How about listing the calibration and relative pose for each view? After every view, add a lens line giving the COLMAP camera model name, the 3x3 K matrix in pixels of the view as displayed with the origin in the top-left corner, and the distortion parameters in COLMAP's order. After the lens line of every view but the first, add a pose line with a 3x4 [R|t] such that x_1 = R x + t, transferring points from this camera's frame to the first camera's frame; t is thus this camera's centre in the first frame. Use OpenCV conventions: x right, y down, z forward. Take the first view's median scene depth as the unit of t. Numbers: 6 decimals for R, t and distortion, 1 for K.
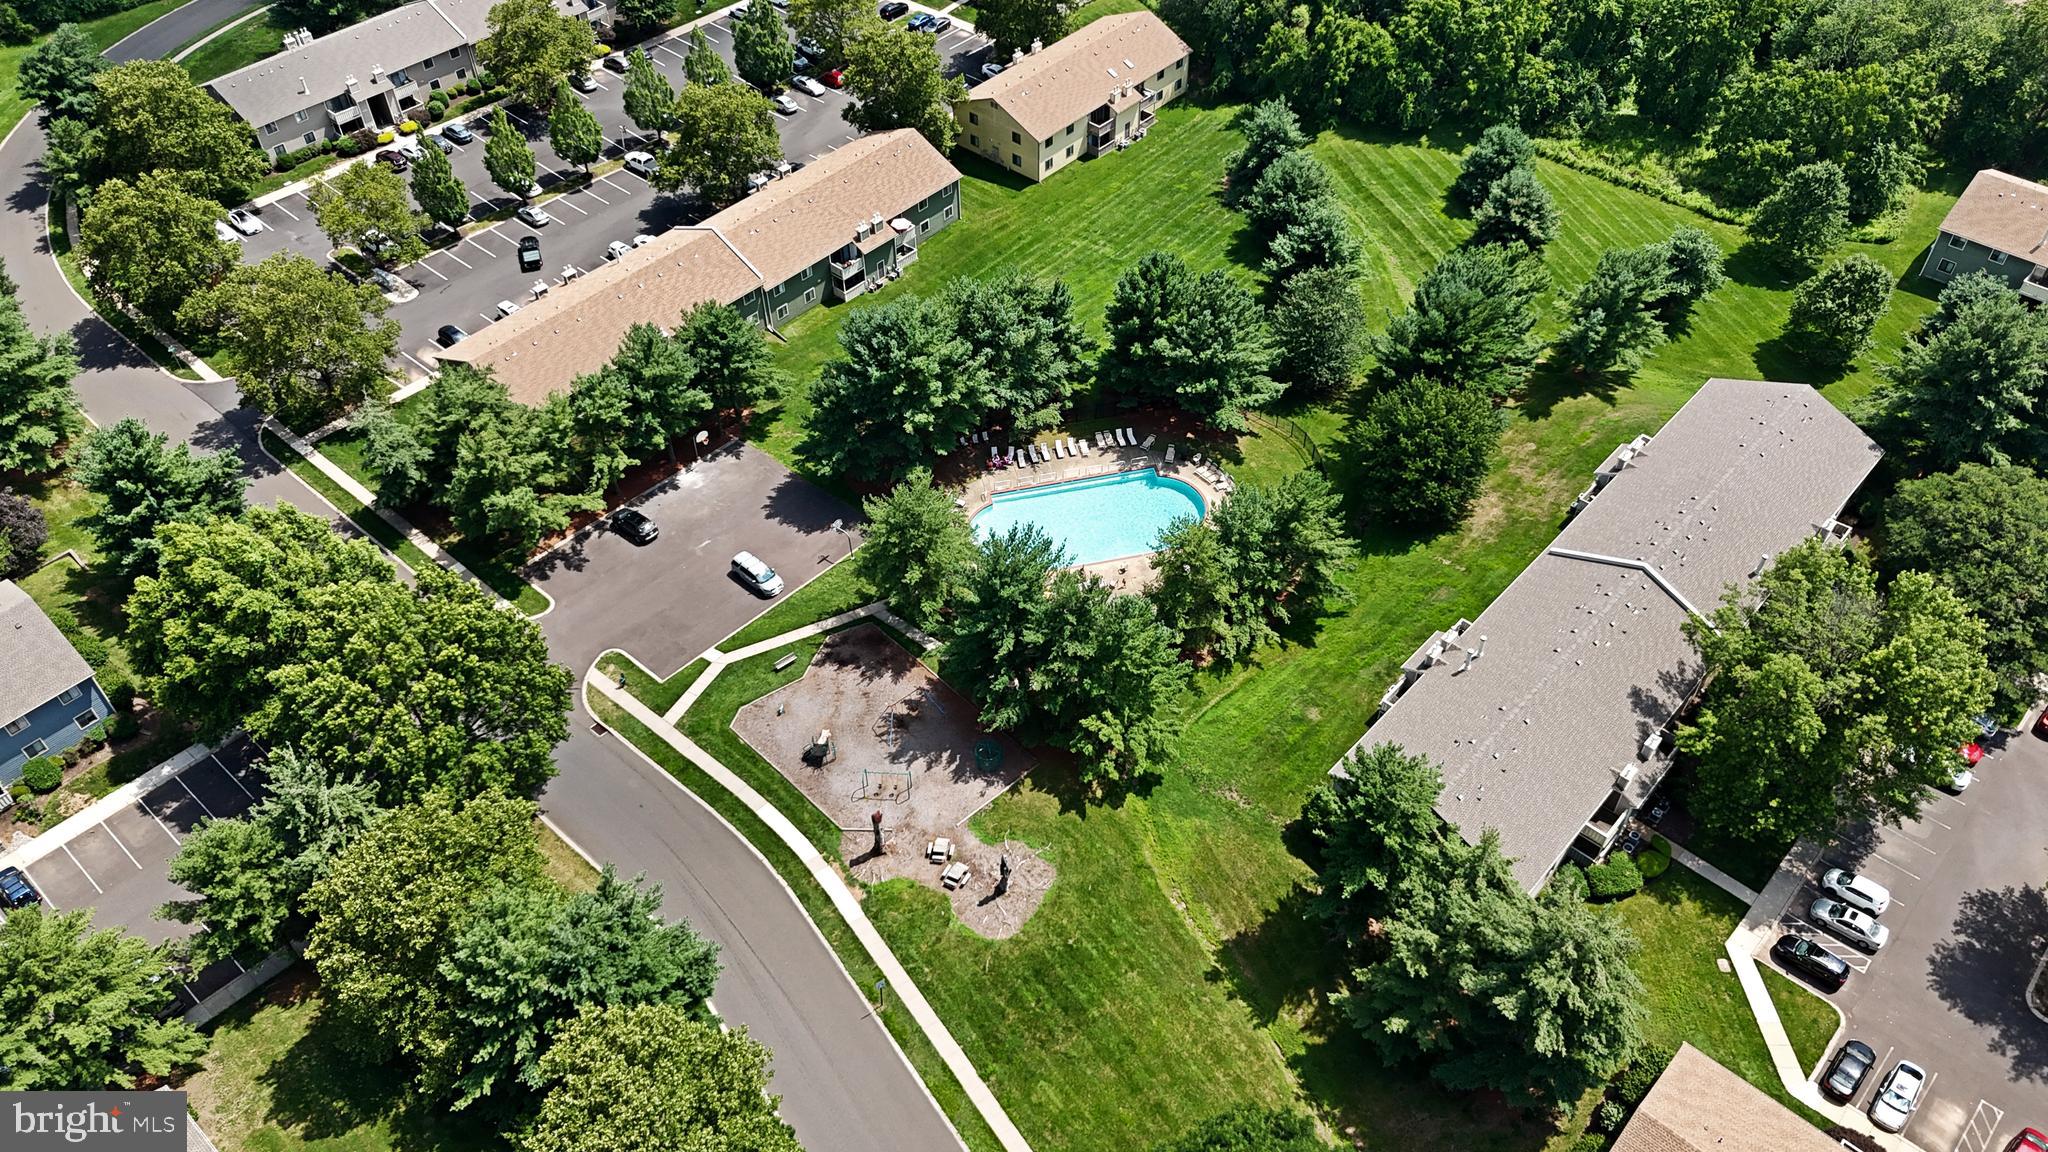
lens RADIAL K [[1498.0, 0, 1033.0], [0, 1498.0, 579.5], [0, 0, 1]] dist [0.060241, -0.056041]
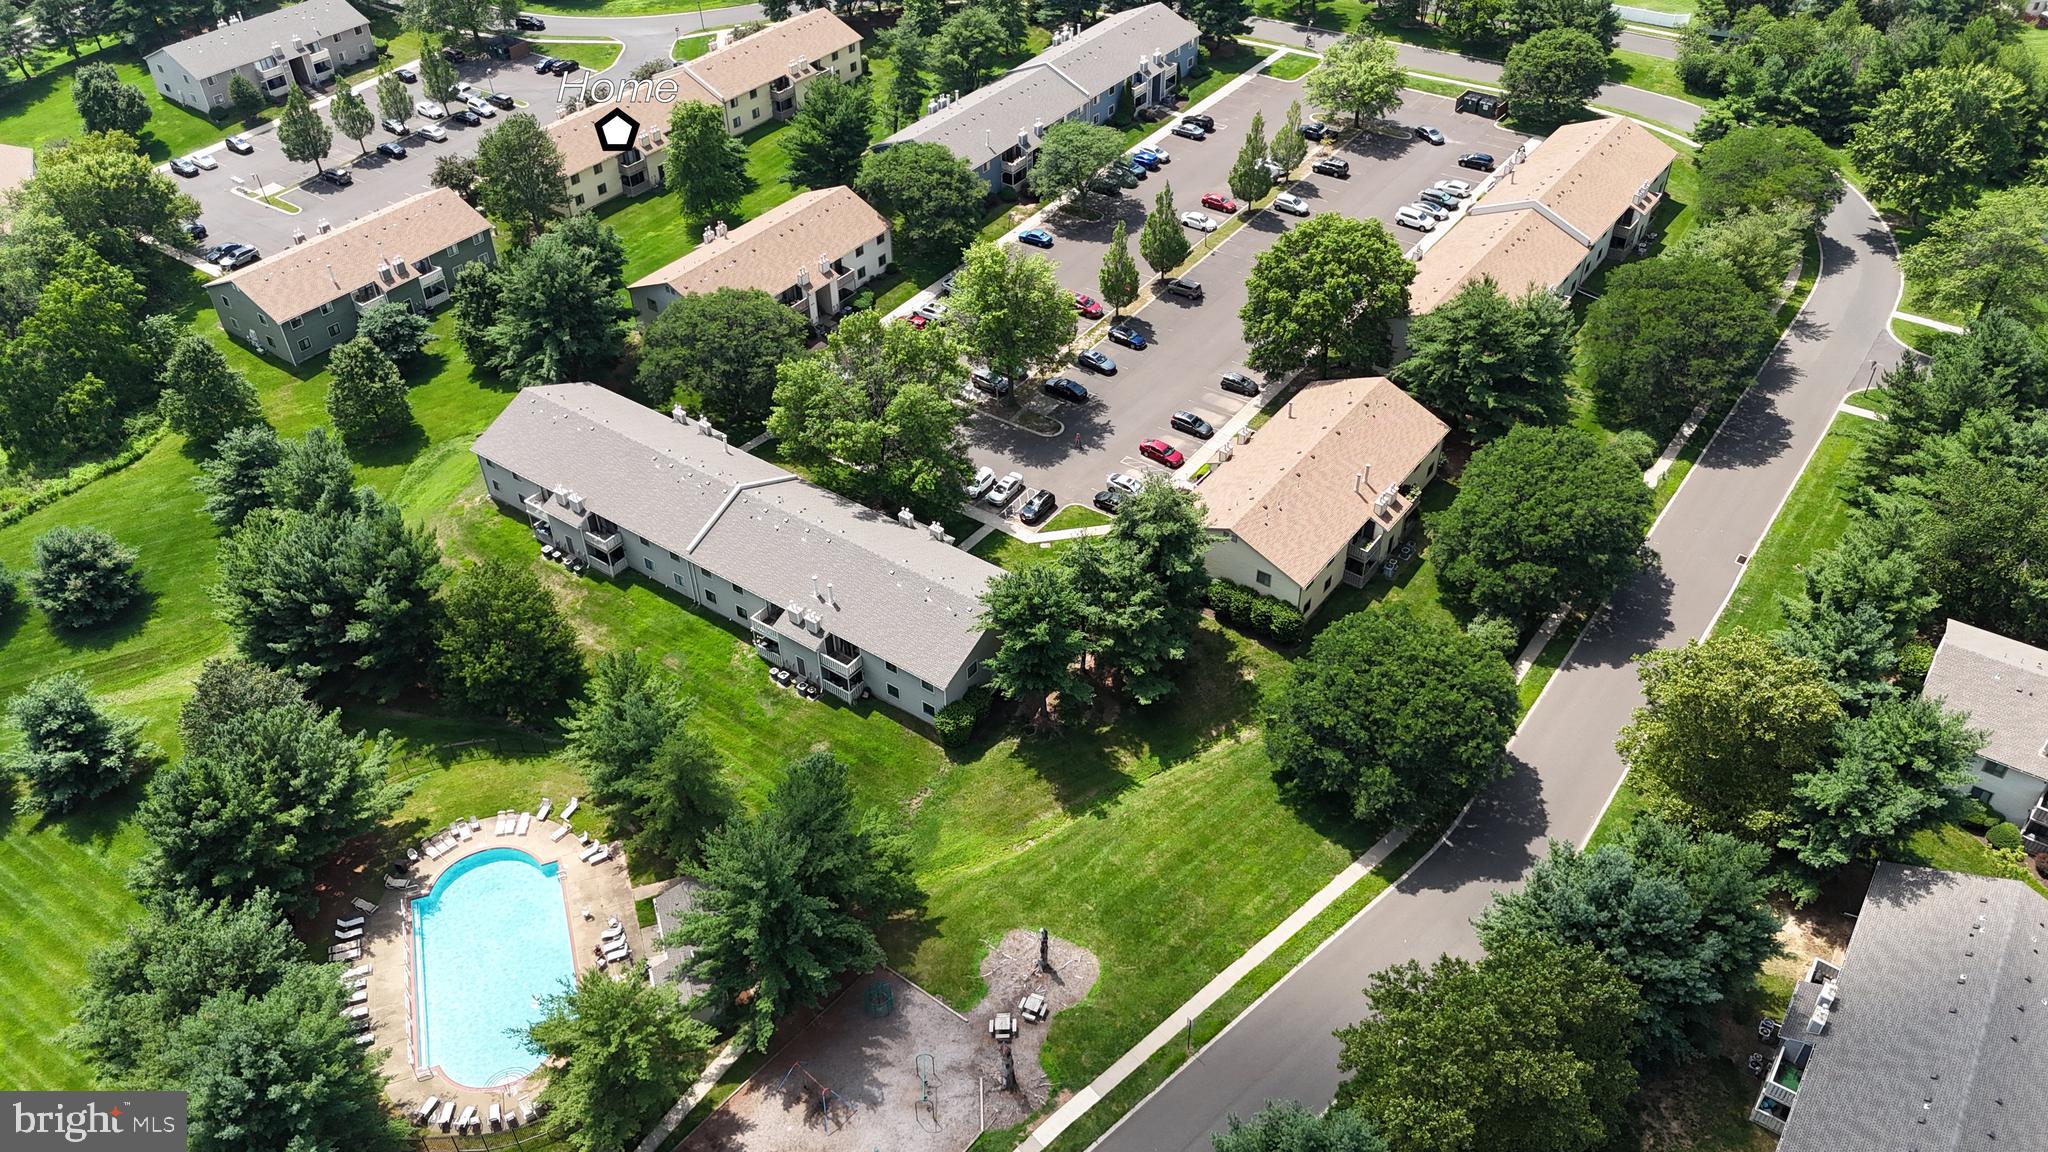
lens RADIAL K [[1498.0, 0, 1022.4], [0, 1498.0, 572.2], [0, 0, 1]] dist [0.060241, -0.056041]
pose [[-0.110161, -0.619287, 0.777398, -0.542861], [0.719706, 0.489737, 0.492118, -0.366719], [-0.685484, 0.613711, 0.391754, 0.377075]]
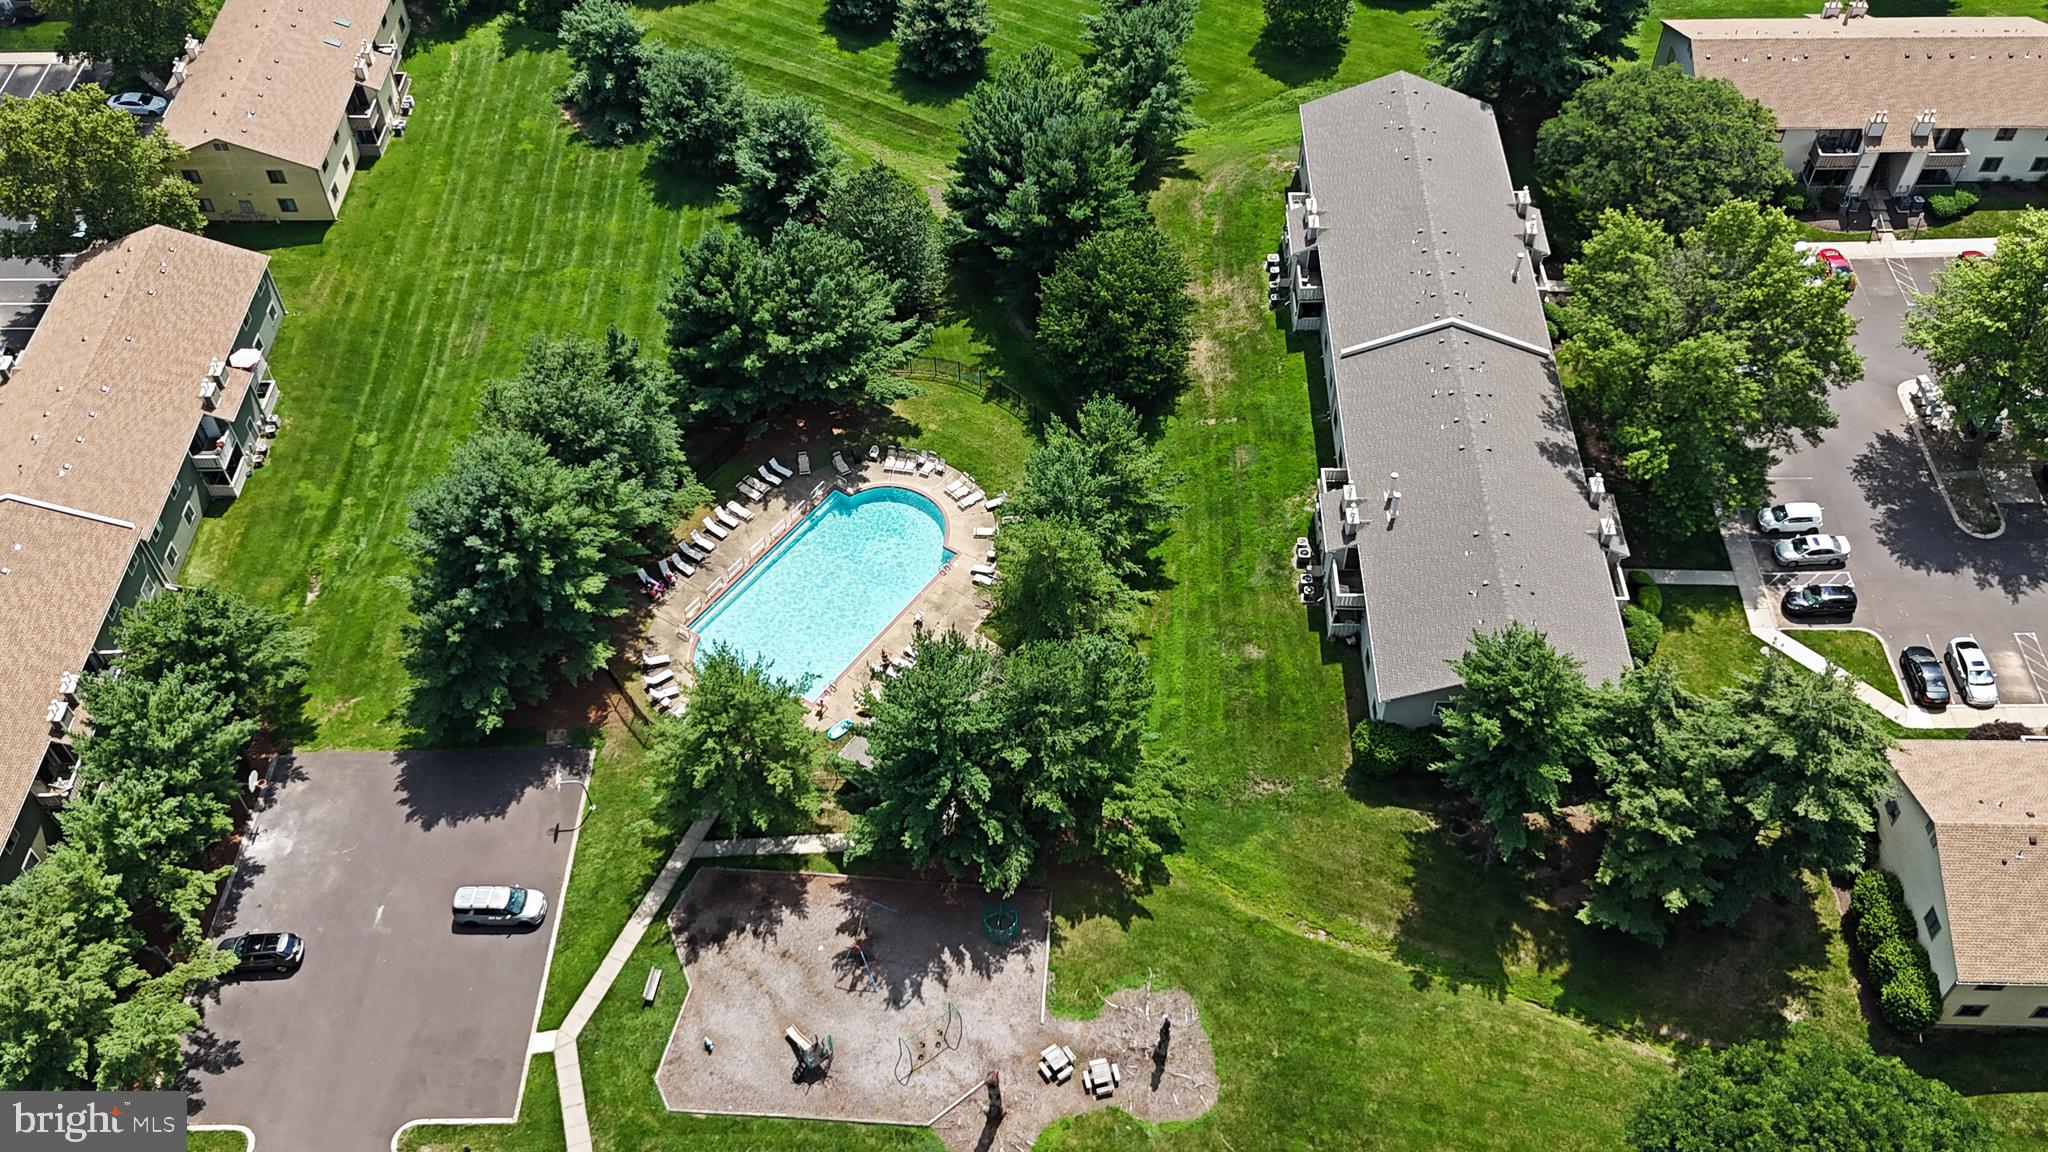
lens RADIAL K [[1772.6, 0, 1032.6], [0, 1772.6, 577.0], [0, 0, 1]] dist [0.058150, -0.068658]
pose [[0.749551, -0.500663, 0.433024, -0.288824], [0.472293, 0.862846, 0.180099, -0.169298], [-0.463802, 0.069521, 0.883207, 0.172680]]
